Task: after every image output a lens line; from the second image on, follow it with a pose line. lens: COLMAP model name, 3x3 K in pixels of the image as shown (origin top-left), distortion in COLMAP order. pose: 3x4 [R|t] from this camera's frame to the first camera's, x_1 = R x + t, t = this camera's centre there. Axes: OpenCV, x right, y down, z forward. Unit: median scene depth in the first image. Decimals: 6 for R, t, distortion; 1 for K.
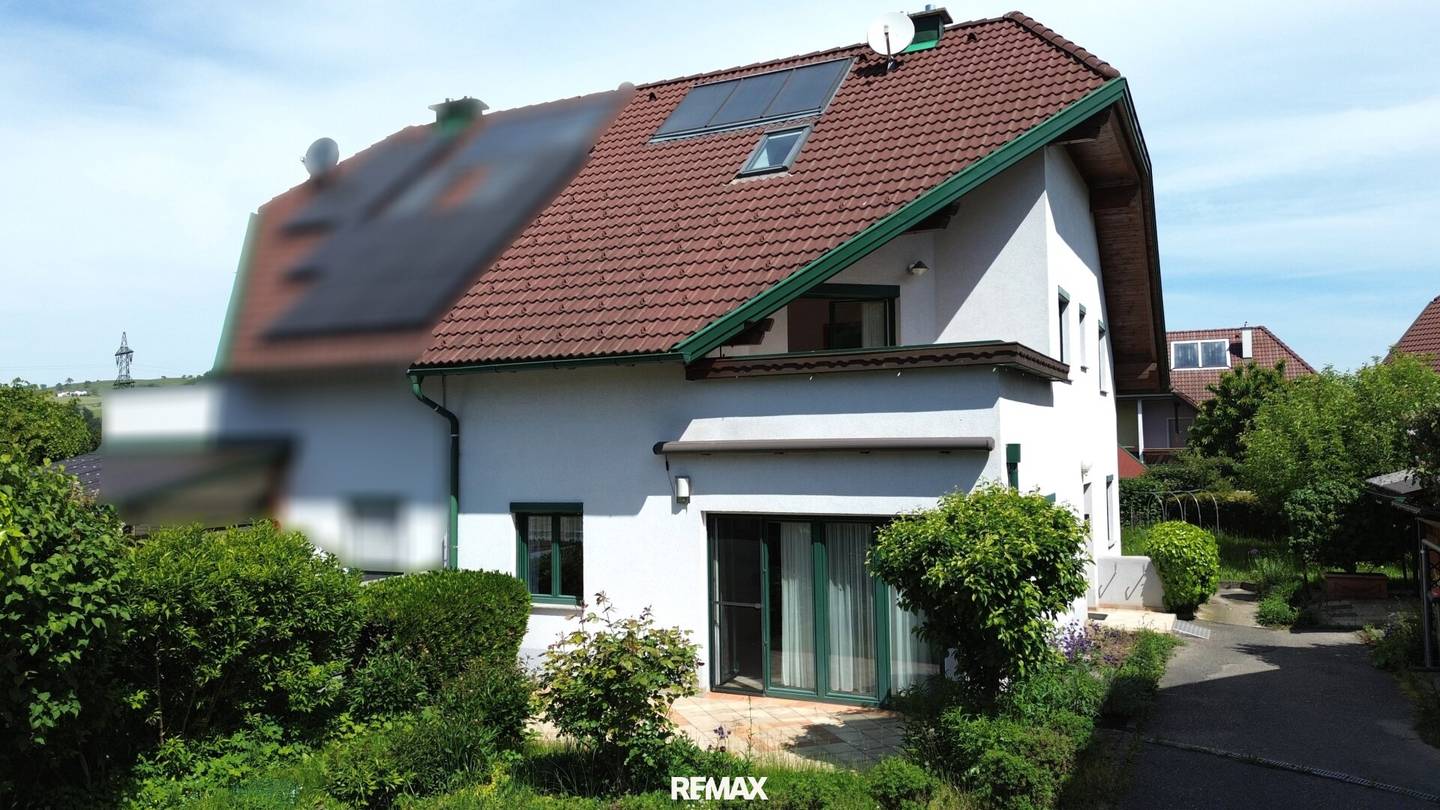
lens RADIAL K [[1032.9, 0, 720.0], [0, 1032.9, 405.0], [0, 0, 1]] dist [0.068757, 0.001138]
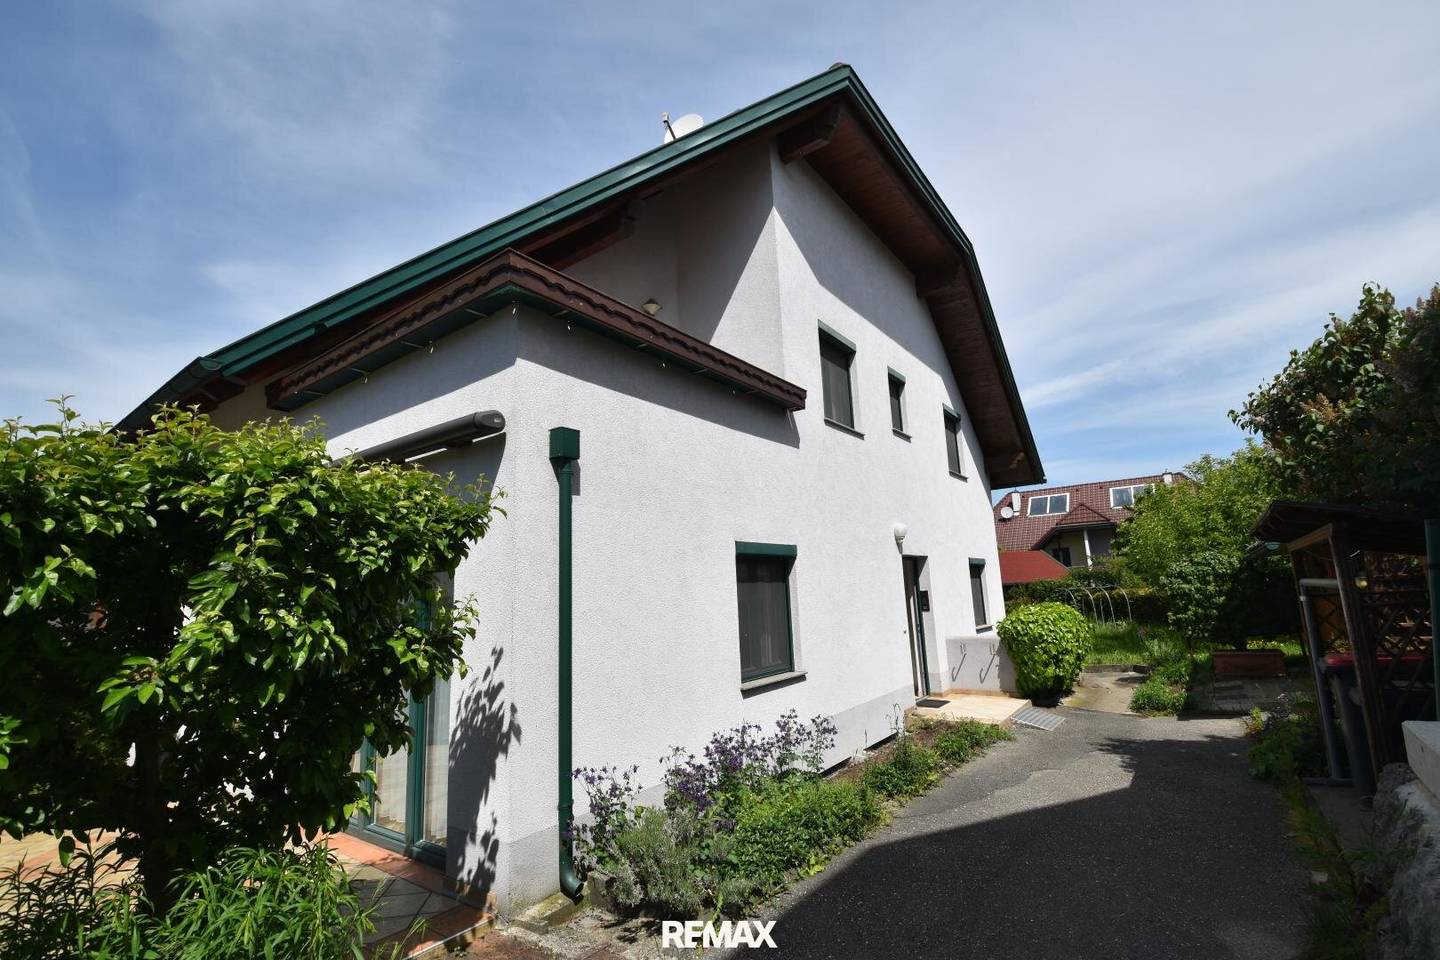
lens RADIAL K [[645.2, 0, 720.0], [0, 645.2, 480.0], [0, 0, 1]] dist [-0.001518, -0.000420]
pose [[0.984908, -0.059208, -0.162637, 0.261427], [0.037297, 0.990196, -0.134616, 0.074363], [0.169013, 0.126518, 0.977460, 0.377126]]
